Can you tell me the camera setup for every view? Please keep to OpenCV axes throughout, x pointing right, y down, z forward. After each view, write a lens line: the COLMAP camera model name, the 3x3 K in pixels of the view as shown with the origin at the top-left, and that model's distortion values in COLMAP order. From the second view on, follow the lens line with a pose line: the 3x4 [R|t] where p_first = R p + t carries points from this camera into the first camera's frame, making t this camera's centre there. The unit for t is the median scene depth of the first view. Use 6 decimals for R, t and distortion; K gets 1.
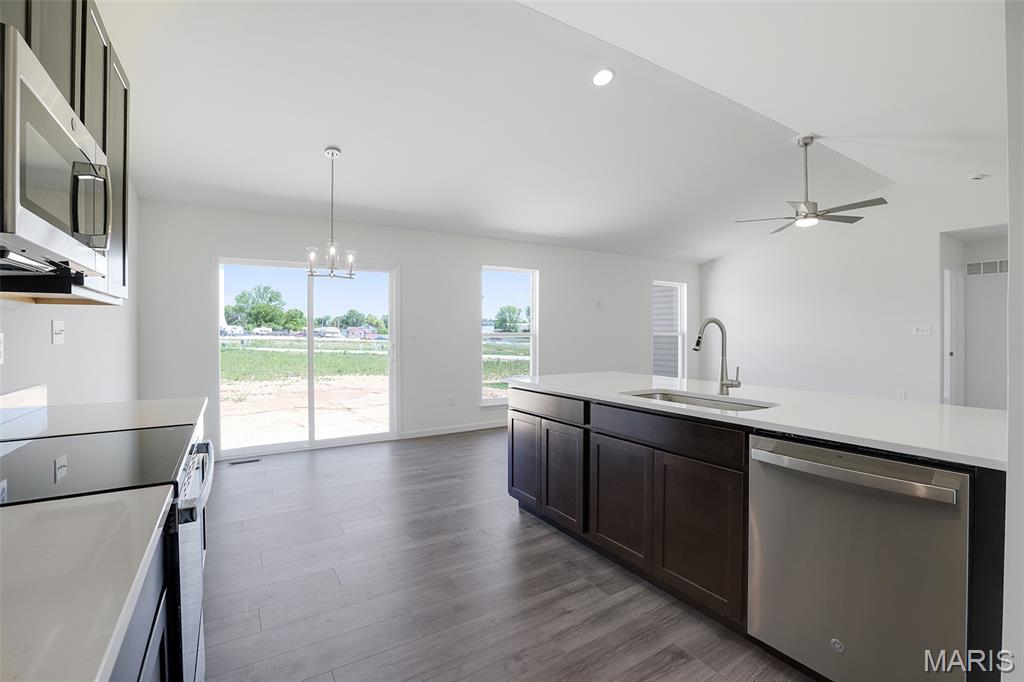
lens RADIAL K [[455.6, 0, 512.2], [0, 455.6, 331.3], [0, 0, 1]] dist [-0.045322, 0.010062]
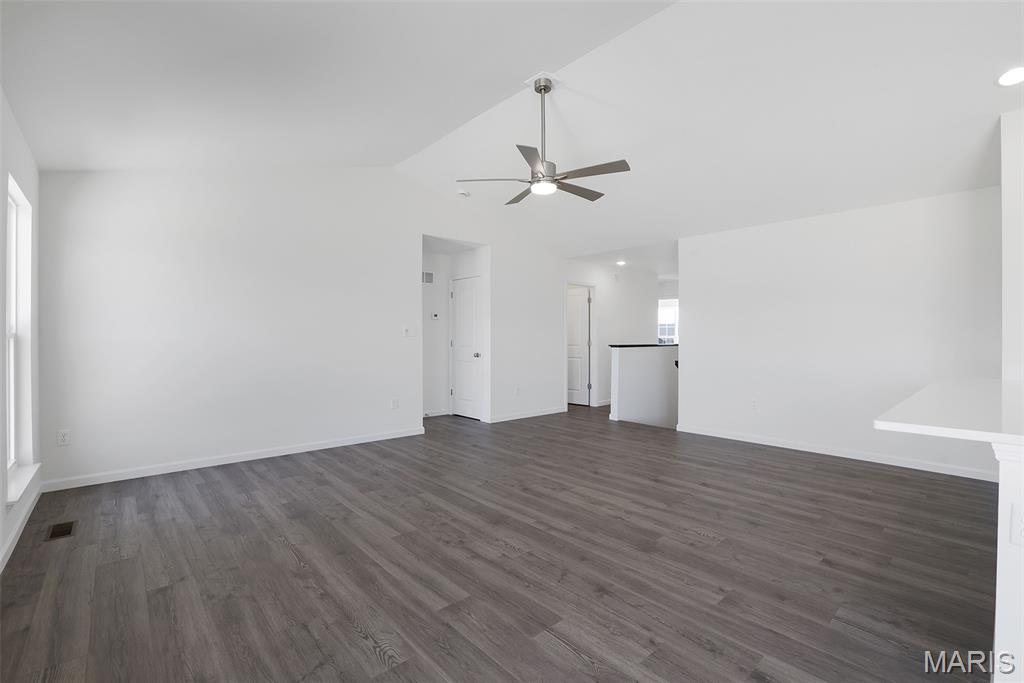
lens RADIAL K [[455.6, 0, 517.8], [0, 455.6, 340.3], [0, 0, 1]] dist [-0.045322, 0.010062]
pose [[-0.171386, -0.006291, 0.985184, -0.076702], [-0.002569, 0.999979, 0.005938, 0.010137], [-0.985201, -0.001514, -0.171399, 0.889737]]
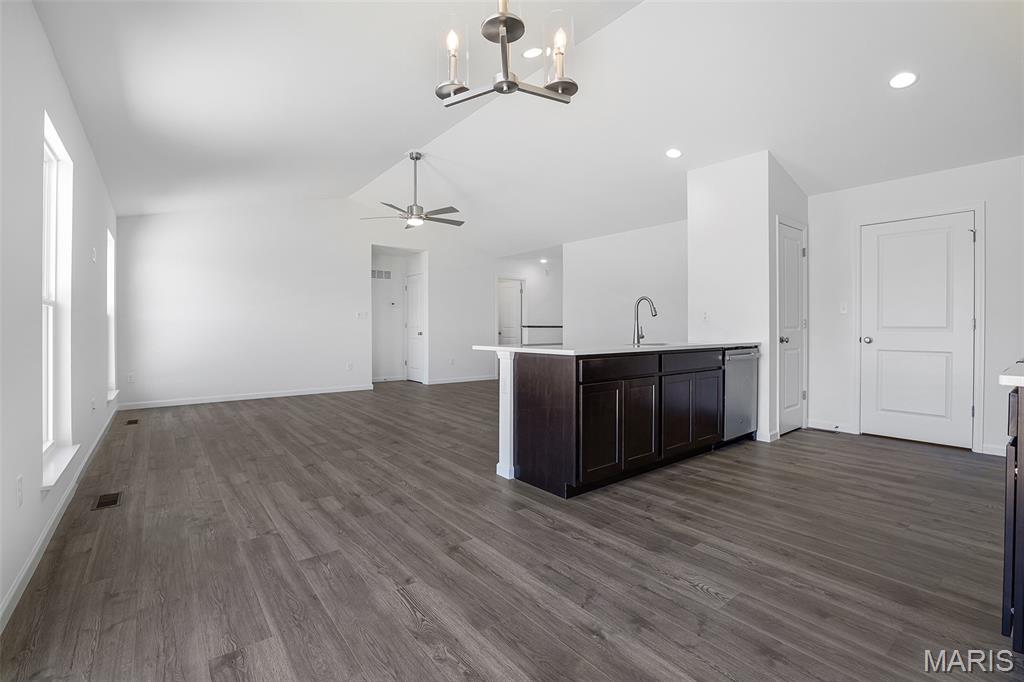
lens RADIAL K [[455.6, 0, 510.3], [0, 455.6, 330.1], [0, 0, 1]] dist [-0.045322, 0.010062]
pose [[-0.102353, -0.006188, 0.994729, -0.454212], [-0.002570, 0.999979, 0.005956, 0.033142], [-0.994745, -0.001946, -0.102367, 0.654073]]
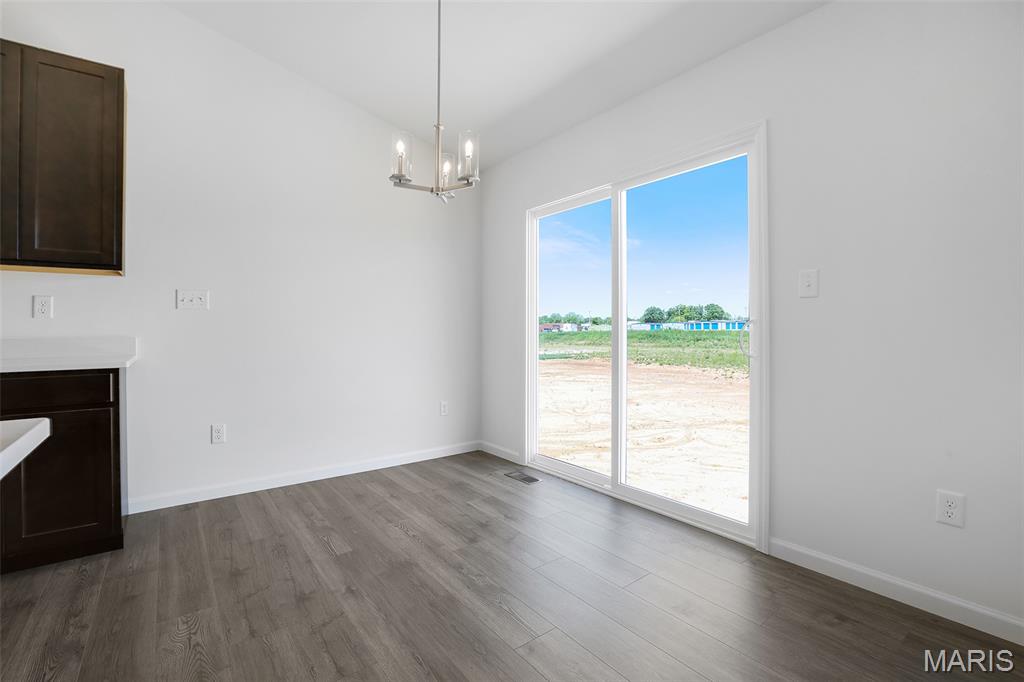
lens RADIAL K [[455.6, 0, 515.1], [0, 455.6, 334.0], [0, 0, 1]] dist [-0.045322, 0.010062]
pose [[0.095980, 0.011765, -0.995314, 0.112265], [0.005206, 0.999911, 0.012321, 0.032156], [0.995370, -0.006364, 0.095910, 0.661278]]
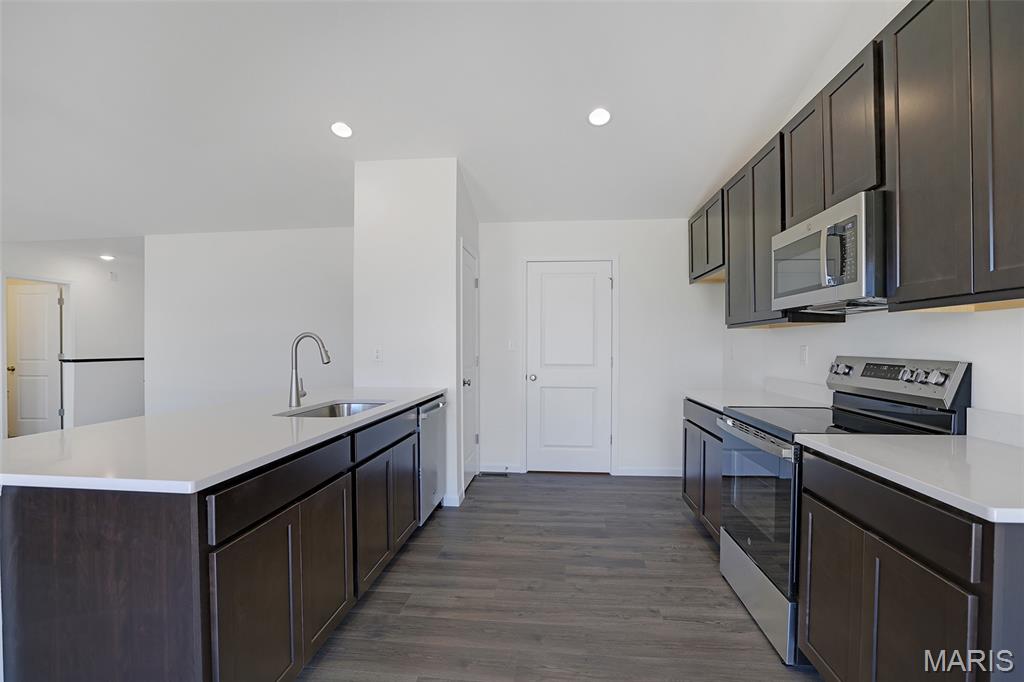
lens RADIAL K [[465.3, 0, 520.5], [0, 465.3, 348.7], [0, 0, 1]] dist [-0.039079, 0.003624]
pose [[-0.792812, -0.002434, 0.609462, -0.233921], [0.000176, 0.999991, 0.004222, 0.001401], [-0.609467, 0.003455, -0.792804, 0.611530]]
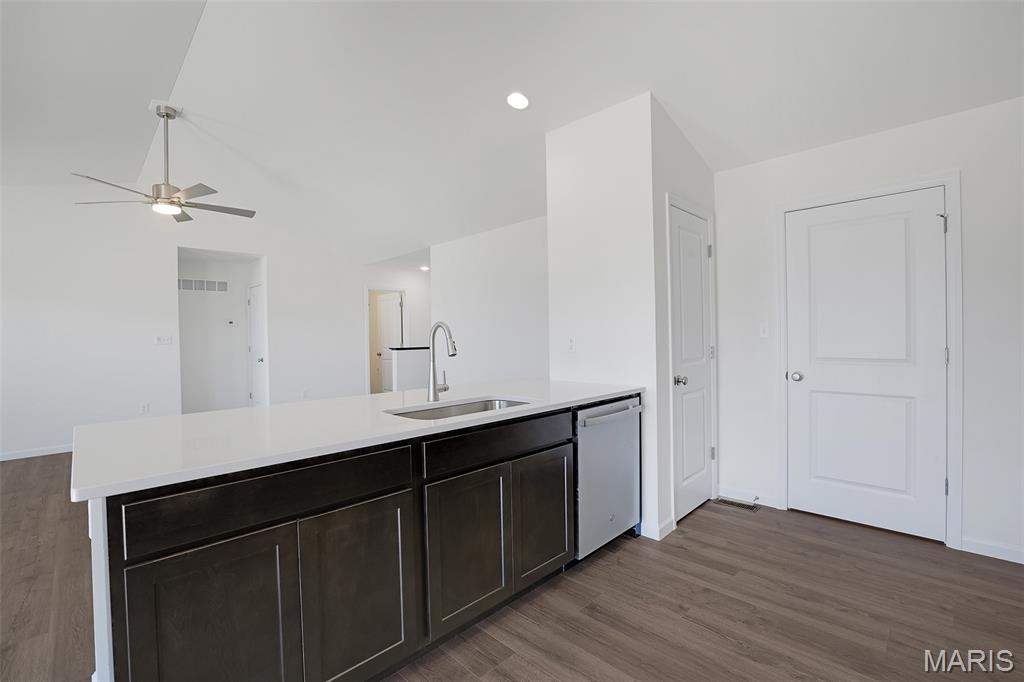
lens RADIAL K [[455.6, 0, 506.7], [0, 455.6, 339.6], [0, 0, 1]] dist [-0.045322, 0.010062]
pose [[-0.218335, -0.003268, 0.975868, -0.210666], [0.014722, 0.999870, 0.006642, 0.001282], [-0.975763, 0.015817, -0.218259, 0.425373]]
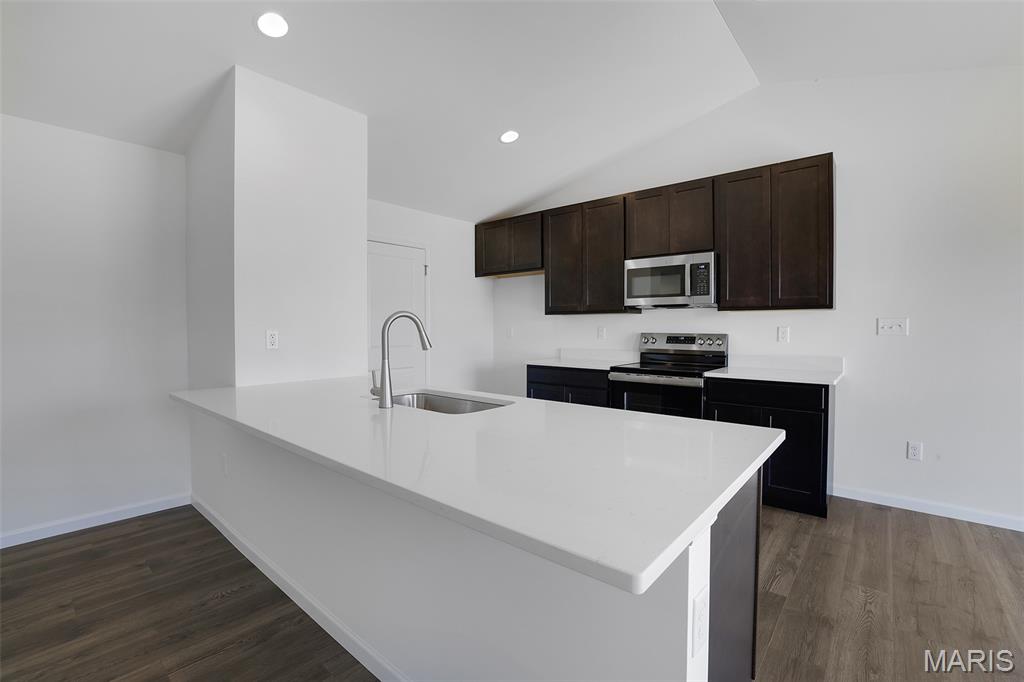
lens RADIAL K [[455.6, 0, 506.7], [0, 455.6, 326.8], [0, 0, 1]] dist [-0.045322, 0.010062]
pose [[-0.957470, 0.001996, -0.288524, 0.198778], [0.002379, 0.999997, -0.000977, 0.000579], [0.288521, -0.001622, -0.957472, 0.737277]]
